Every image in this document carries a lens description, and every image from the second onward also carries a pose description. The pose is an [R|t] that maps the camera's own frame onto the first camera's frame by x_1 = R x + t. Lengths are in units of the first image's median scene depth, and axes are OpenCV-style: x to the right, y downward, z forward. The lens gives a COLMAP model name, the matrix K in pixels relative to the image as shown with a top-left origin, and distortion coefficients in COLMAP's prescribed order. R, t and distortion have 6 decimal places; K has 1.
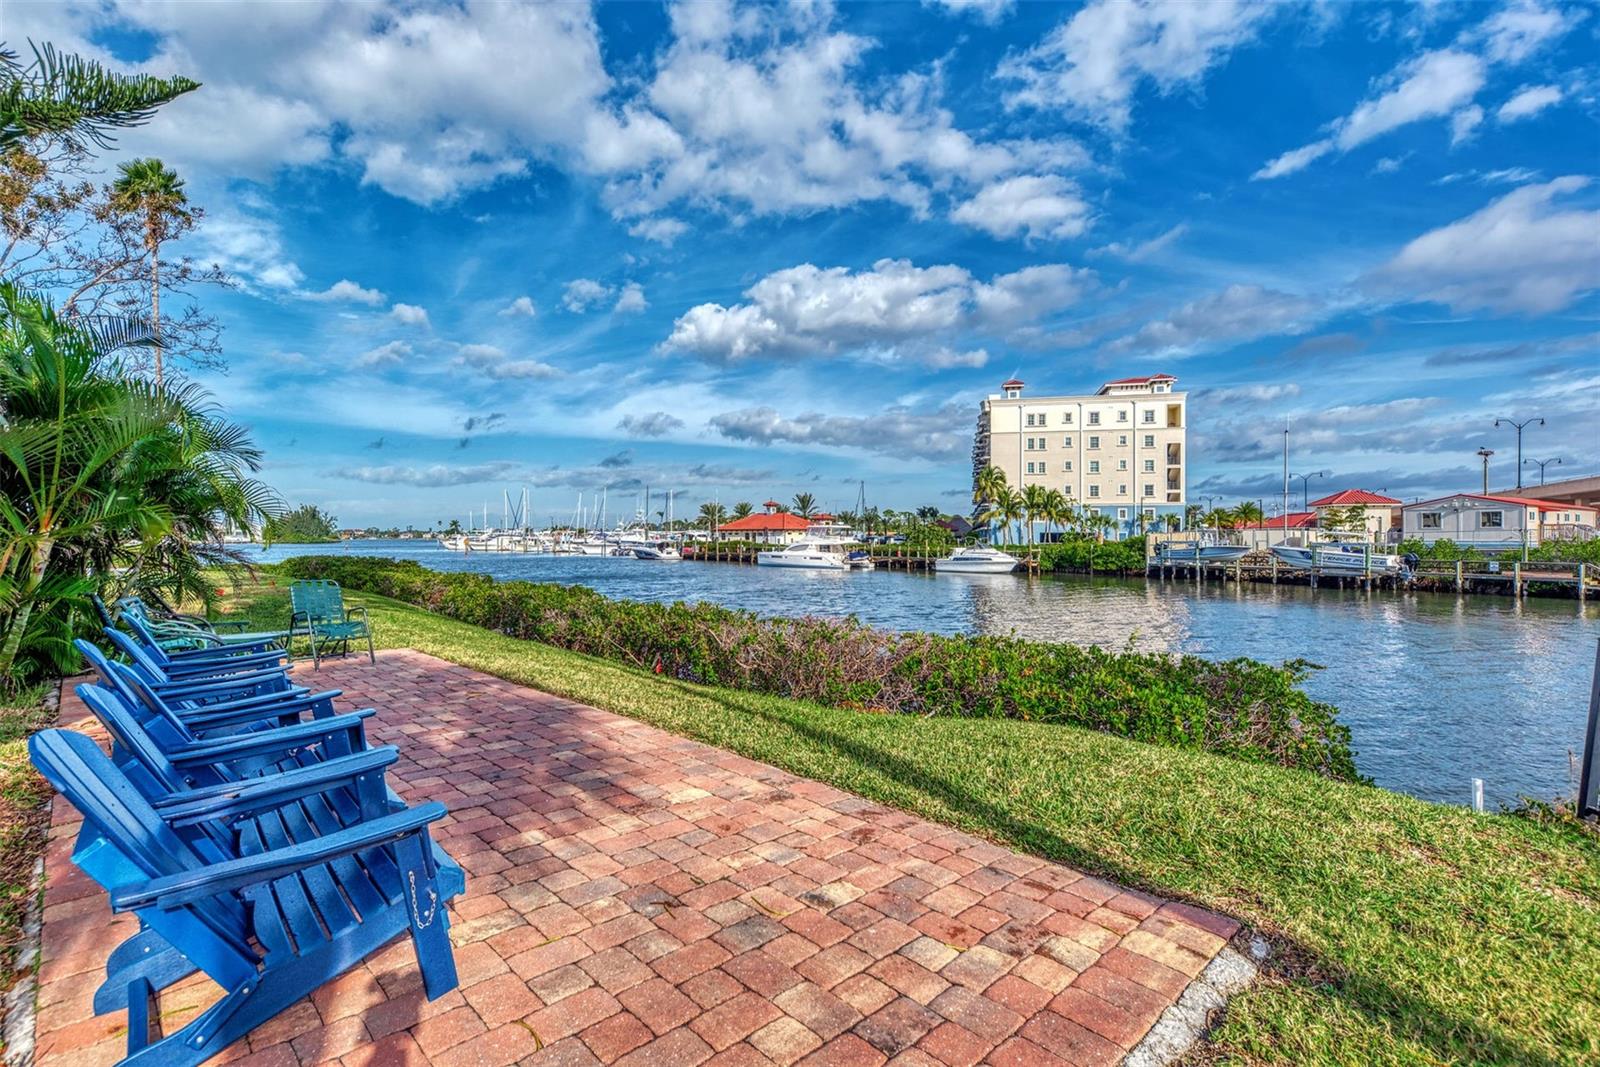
lens RADIAL K [[749.6, 0, 800.0], [0, 749.6, 533.5], [0, 0, 1]] dist [0.021150, 0.000220]
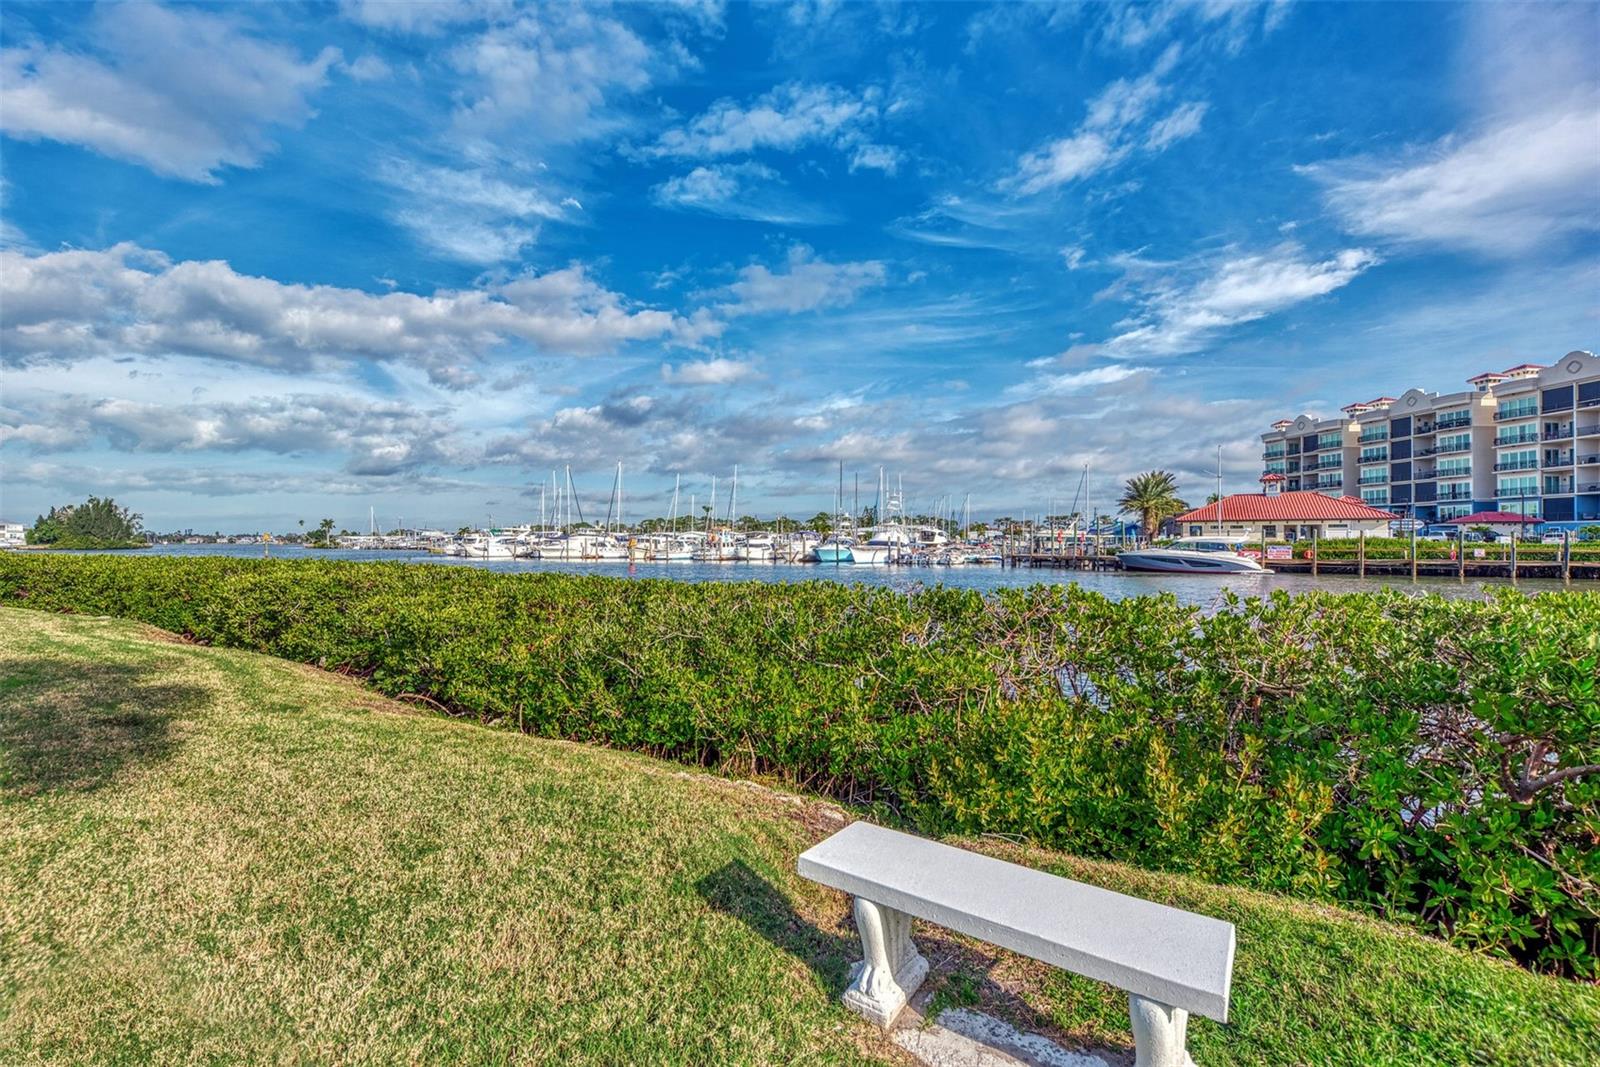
lens RADIAL K [[674.5, 0, 800.0], [0, 674.5, 533.5], [0, 0, 1]] dist [0.014988, -0.005934]
pose [[0.963684, -0.000945, 0.267043, -0.758598], [0.002309, 0.999986, -0.004794, 0.010092], [-0.267034, 0.005237, 0.963673, 0.781831]]
